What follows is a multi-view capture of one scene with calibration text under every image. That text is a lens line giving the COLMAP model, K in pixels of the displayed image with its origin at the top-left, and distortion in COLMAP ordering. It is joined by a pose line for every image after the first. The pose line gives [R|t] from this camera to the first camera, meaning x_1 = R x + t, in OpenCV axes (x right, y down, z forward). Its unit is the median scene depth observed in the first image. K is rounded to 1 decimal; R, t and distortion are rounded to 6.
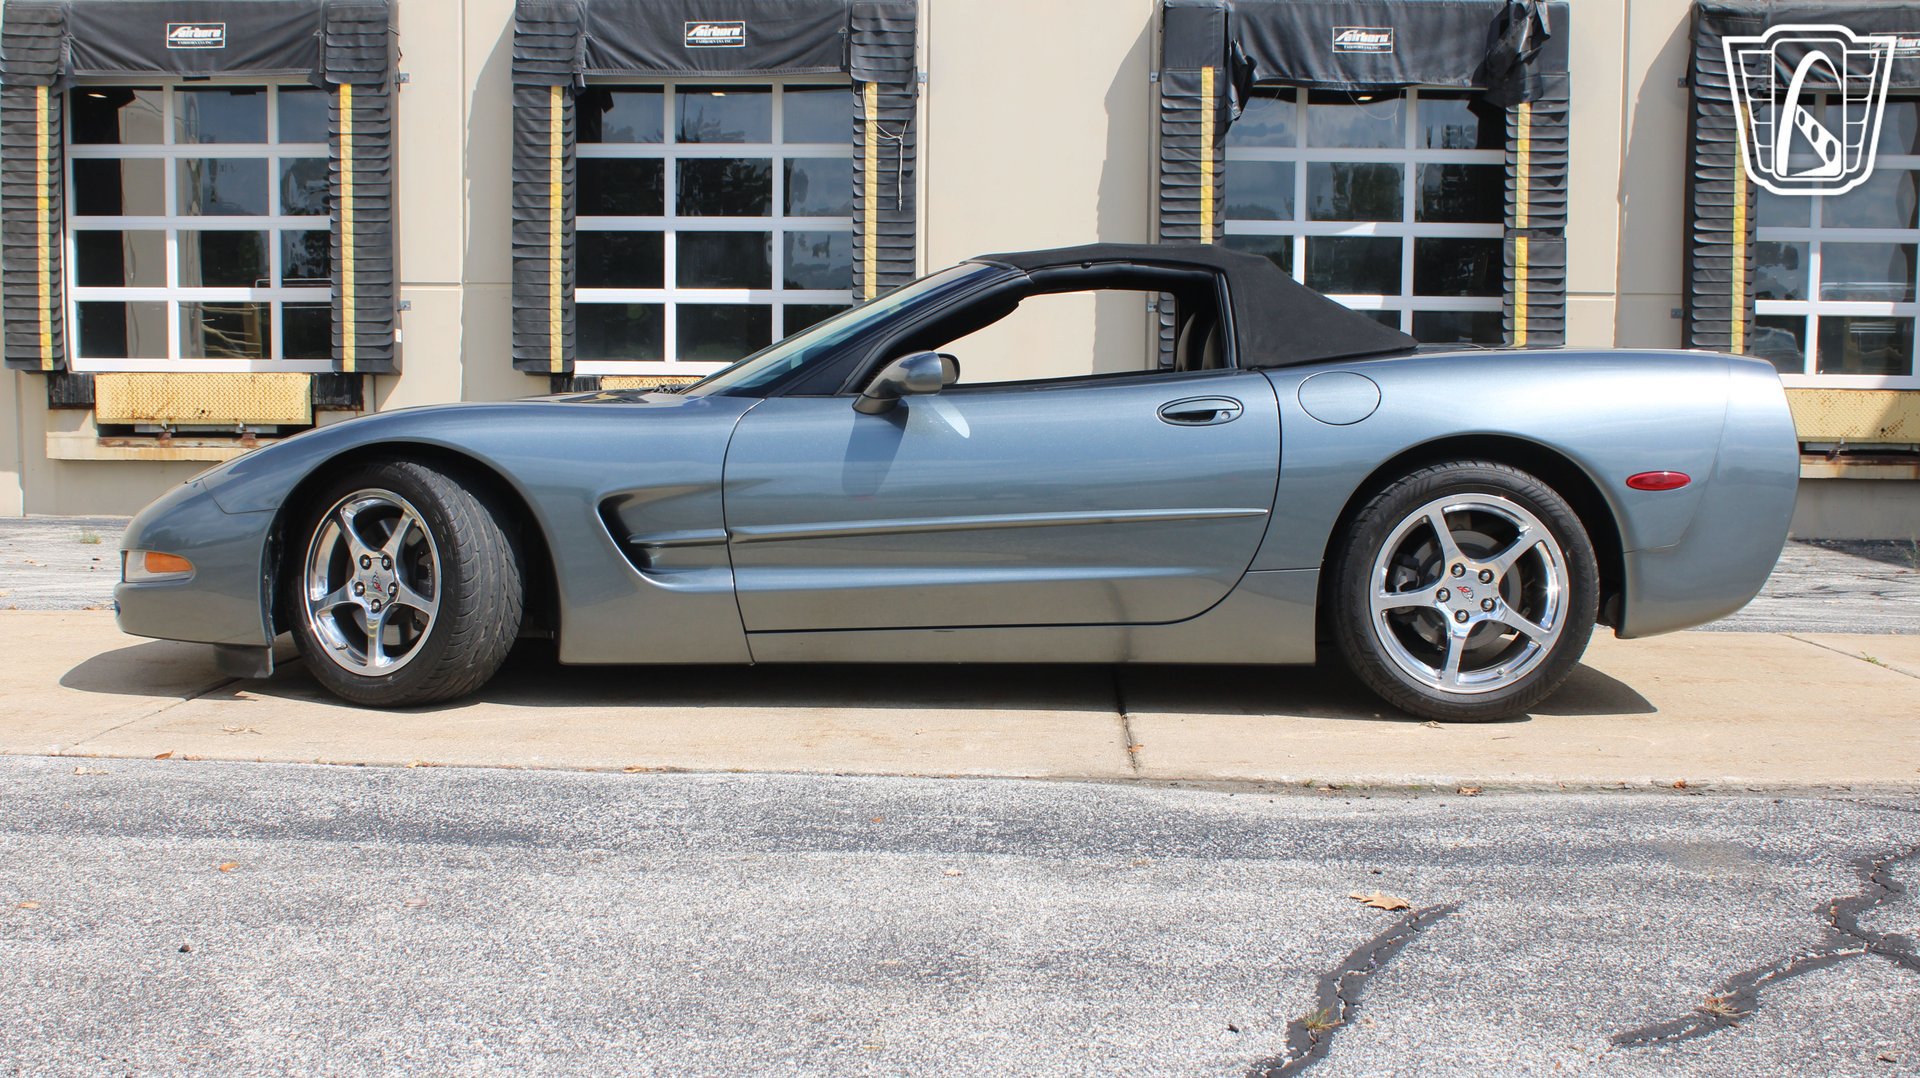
lens RADIAL K [[2088.9, 0, 945.0], [0, 2088.9, 717.3], [0, 0, 1]] dist [-0.049119, 0.000000]
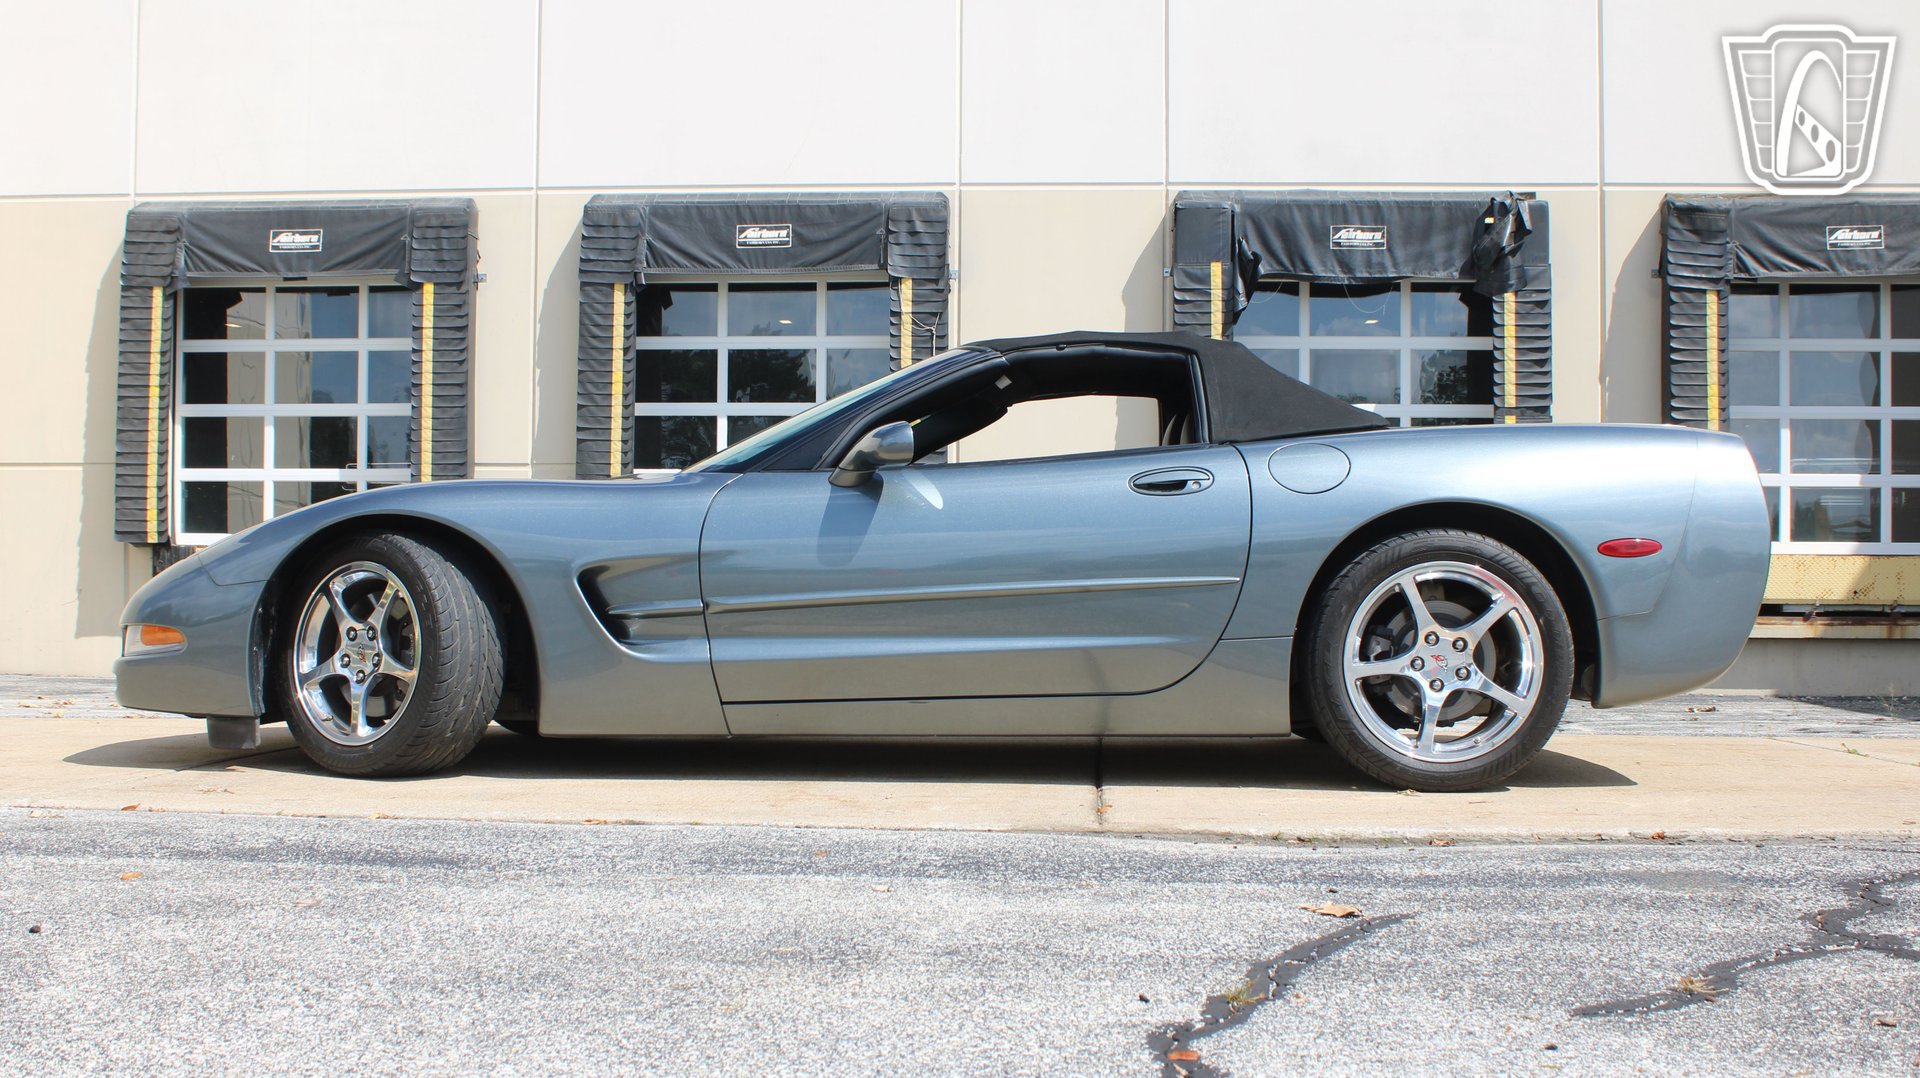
lens RADIAL K [[1918.9, 0, 942.1], [0, 1918.9, 700.5], [0, 0, 1]] dist [-0.062515, 0.000000]
pose [[0.999617, 0.000073, -0.027671, 0.036152], [-0.002847, 0.994959, -0.100239, 0.050477], [0.027524, 0.100280, 0.994579, 0.082696]]
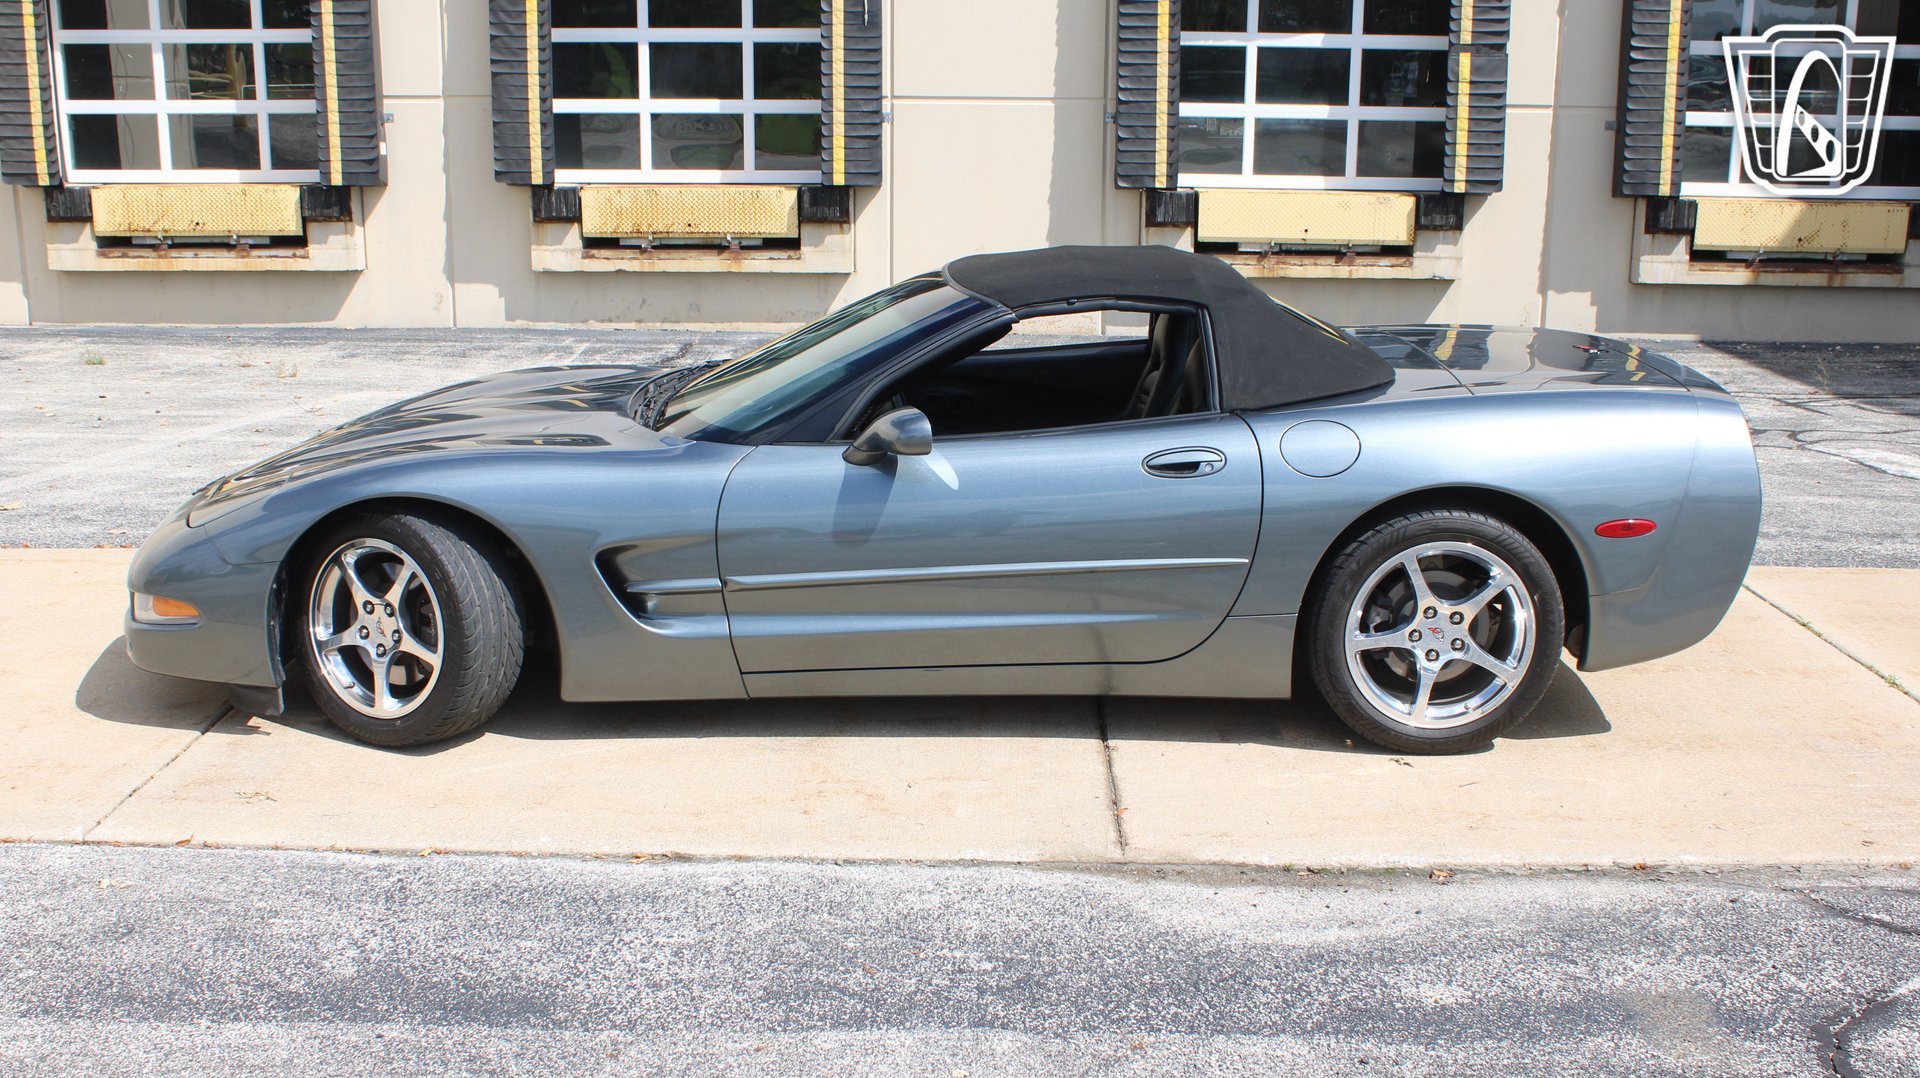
lens RADIAL K [[1918.9, 0, 946.7], [0, 1918.9, 714.8], [0, 0, 1]] dist [-0.062515, 0.000000]
pose [[0.999755, -0.009754, 0.019850, -0.012998], [0.006621, 0.988329, 0.152191, -0.163356], [-0.021102, -0.152022, 0.988152, 0.057234]]
